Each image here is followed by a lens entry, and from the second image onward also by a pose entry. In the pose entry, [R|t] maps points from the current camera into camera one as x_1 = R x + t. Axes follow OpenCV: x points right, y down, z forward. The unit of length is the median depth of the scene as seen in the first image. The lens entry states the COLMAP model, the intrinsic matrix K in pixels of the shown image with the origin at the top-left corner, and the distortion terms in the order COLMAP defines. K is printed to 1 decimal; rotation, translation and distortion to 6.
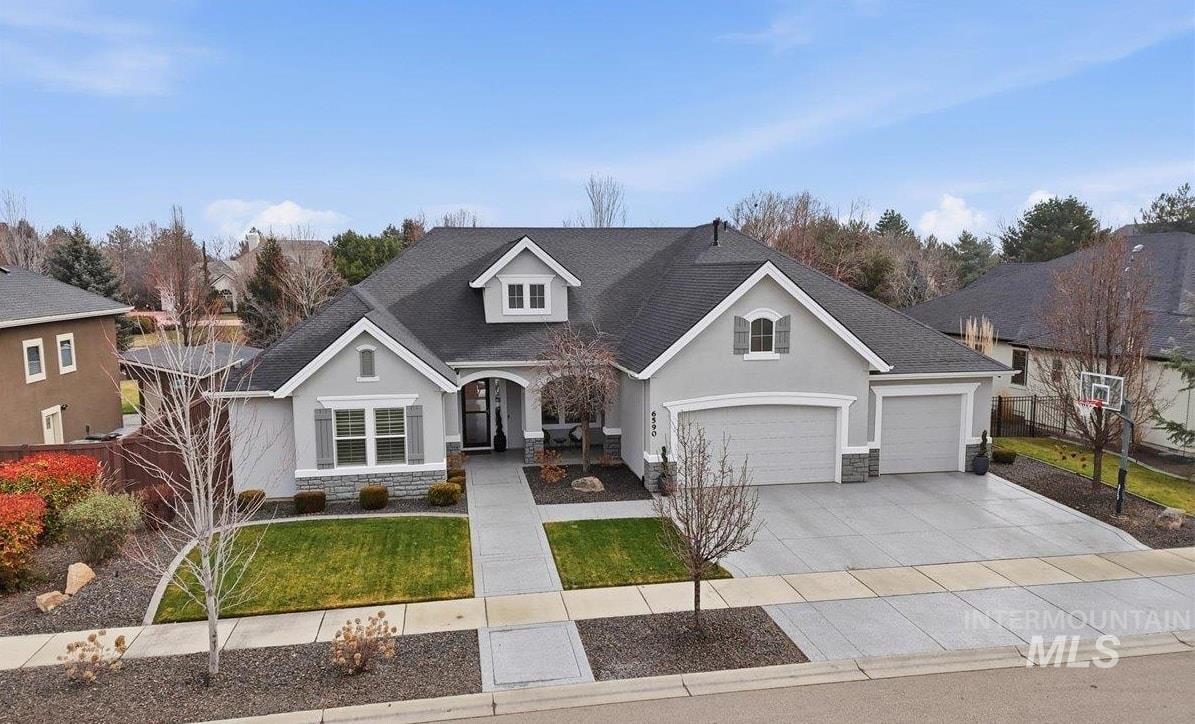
lens RADIAL K [[868.8, 0, 594.1], [0, 868.8, 366.7], [0, 0, 1]] dist [0.040462, -0.002910]
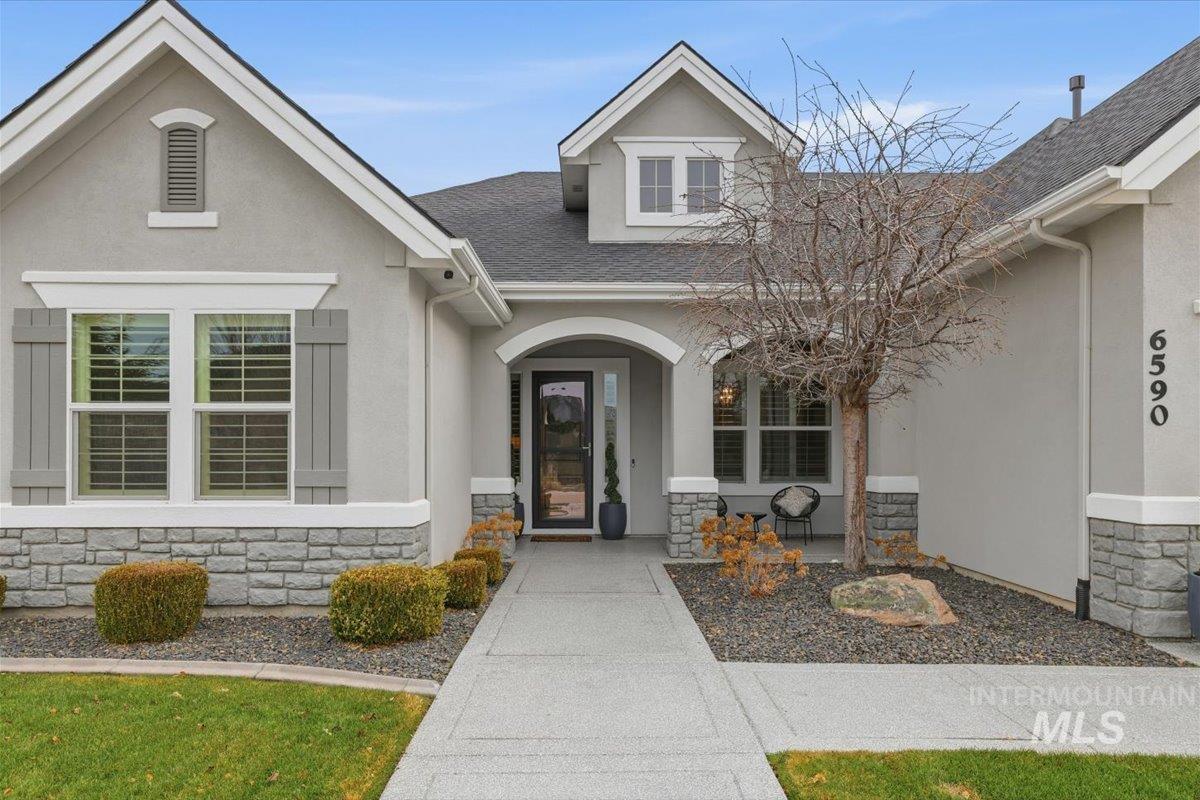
lens RADIAL K [[839.9, 0, 593.8], [0, 839.9, 424.6], [0, 0, 1]] dist [0.002817, 0.001496]
pose [[0.986668, 0.011554, -0.162337, -0.060188], [-0.032306, 0.991532, -0.125780, 0.116731], [0.159509, 0.129348, 0.978686, 0.709272]]
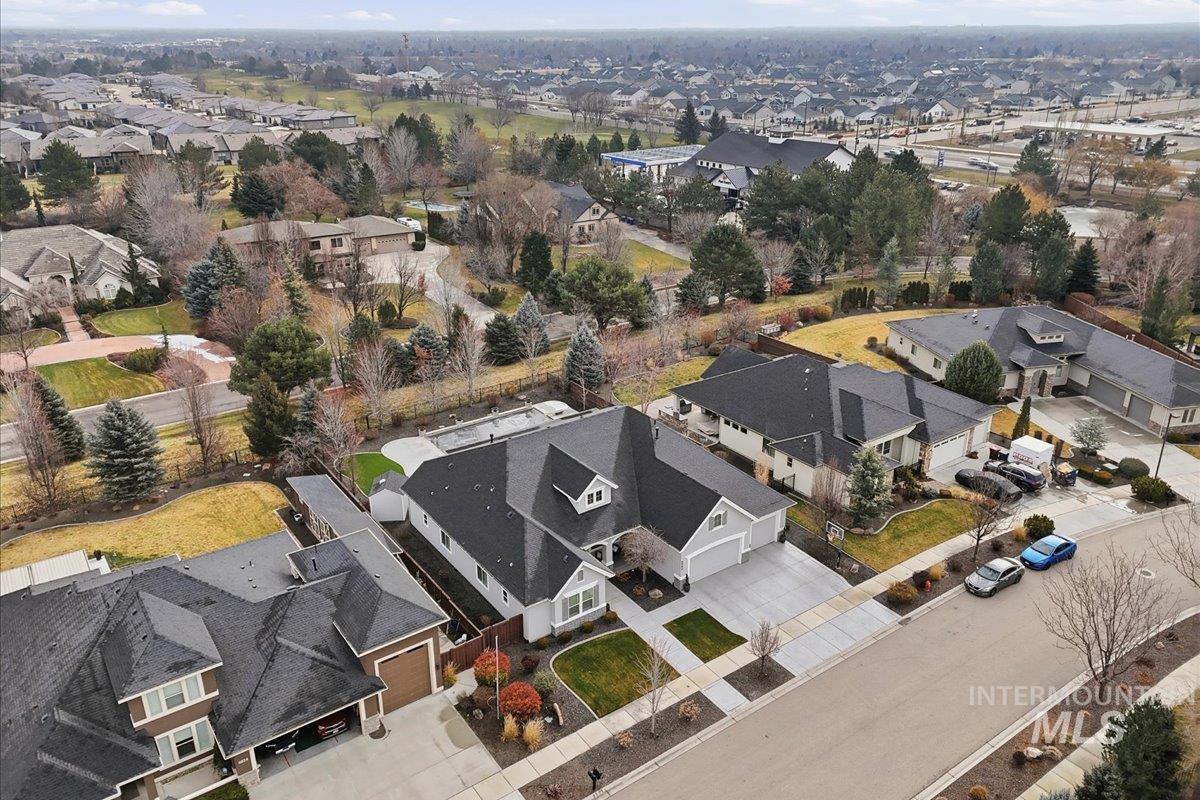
lens RADIAL K [[839.9, 0, 604.0], [0, 839.9, 395.9], [0, 0, 1]] dist [0.002817, 0.001496]
pose [[0.900281, -0.151834, 0.407972, -1.004777], [0.036791, 0.960385, 0.276236, -1.038045], [-0.433752, -0.233680, 0.870203, -0.824717]]
